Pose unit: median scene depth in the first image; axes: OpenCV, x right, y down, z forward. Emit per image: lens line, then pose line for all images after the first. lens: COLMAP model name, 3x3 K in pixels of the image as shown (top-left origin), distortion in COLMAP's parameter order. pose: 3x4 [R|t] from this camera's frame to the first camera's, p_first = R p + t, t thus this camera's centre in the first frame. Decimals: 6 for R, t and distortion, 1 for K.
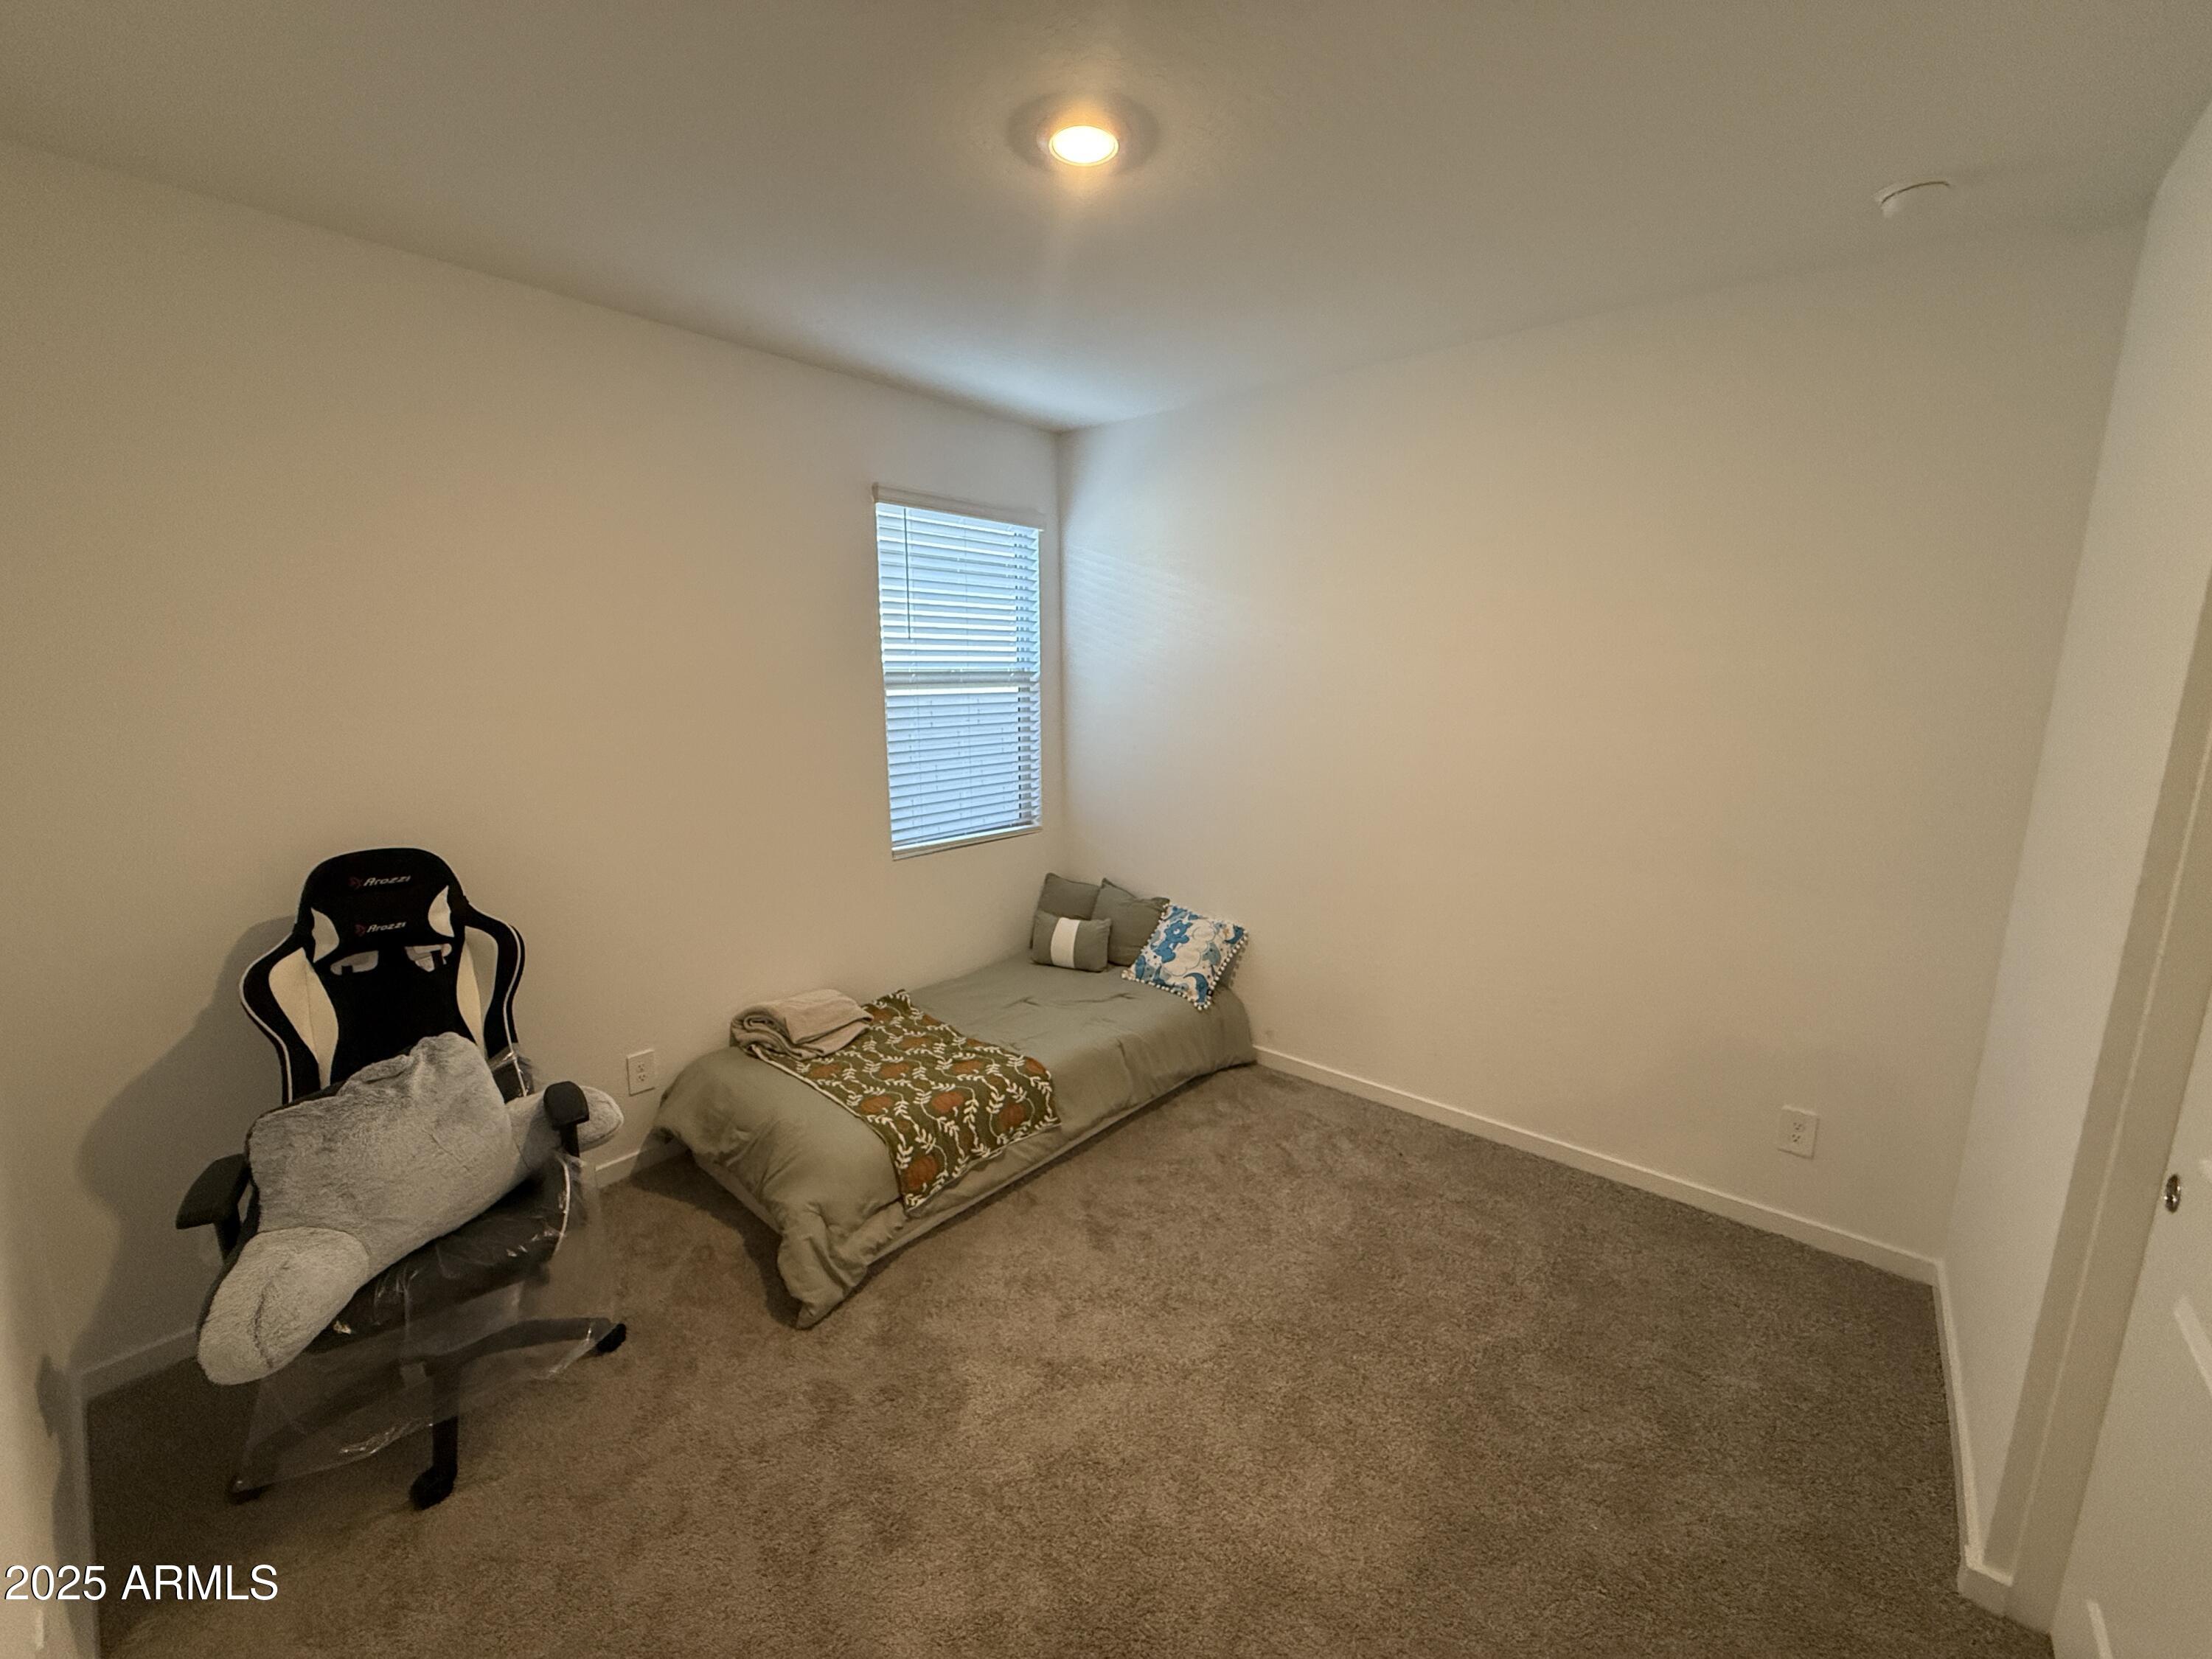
lens RADIAL K [[881.2, 0, 1098.1], [0, 881.2, 829.9], [0, 0, 1]] dist [0.003290, -0.000346]
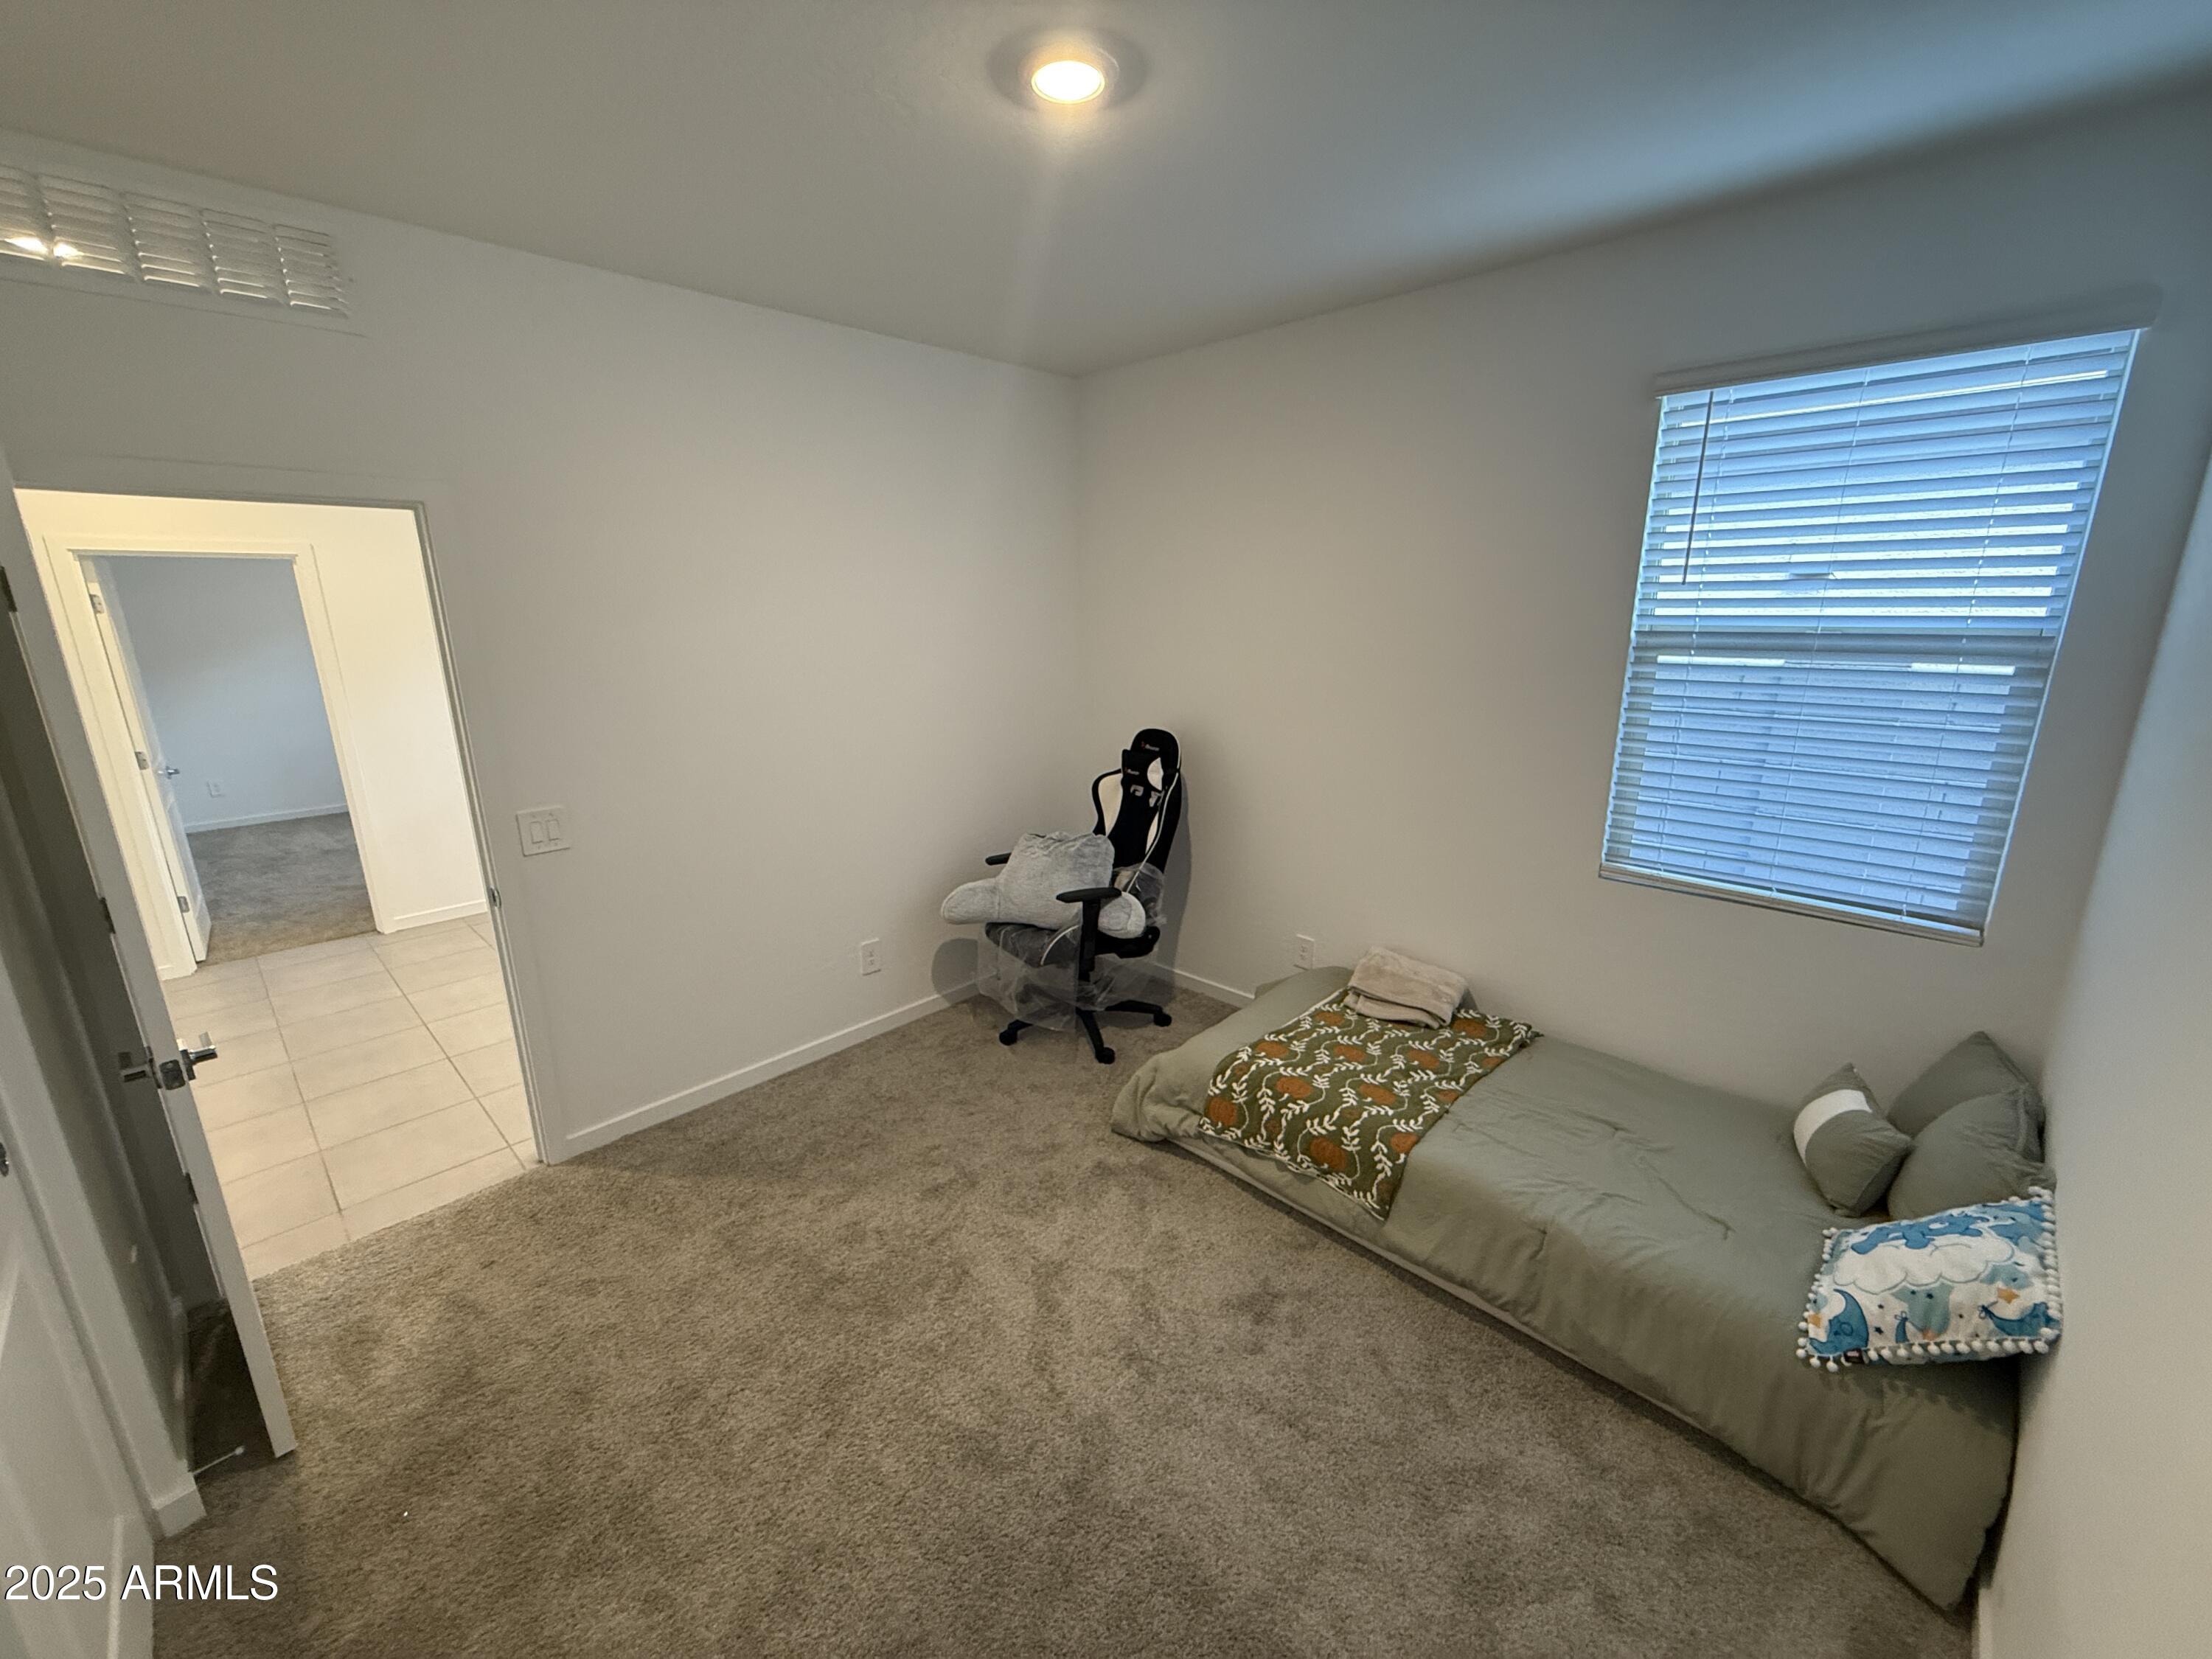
lens RADIAL K [[881.2, 0, 1098.5], [0, 881.2, 830.0], [0, 0, 1]] dist [0.003290, -0.000346]
pose [[-0.050208, 0.250063, -0.966927, 0.650264], [-0.178407, 0.950331, 0.255035, -0.152177], [0.982675, 0.185311, -0.003102, 0.698603]]
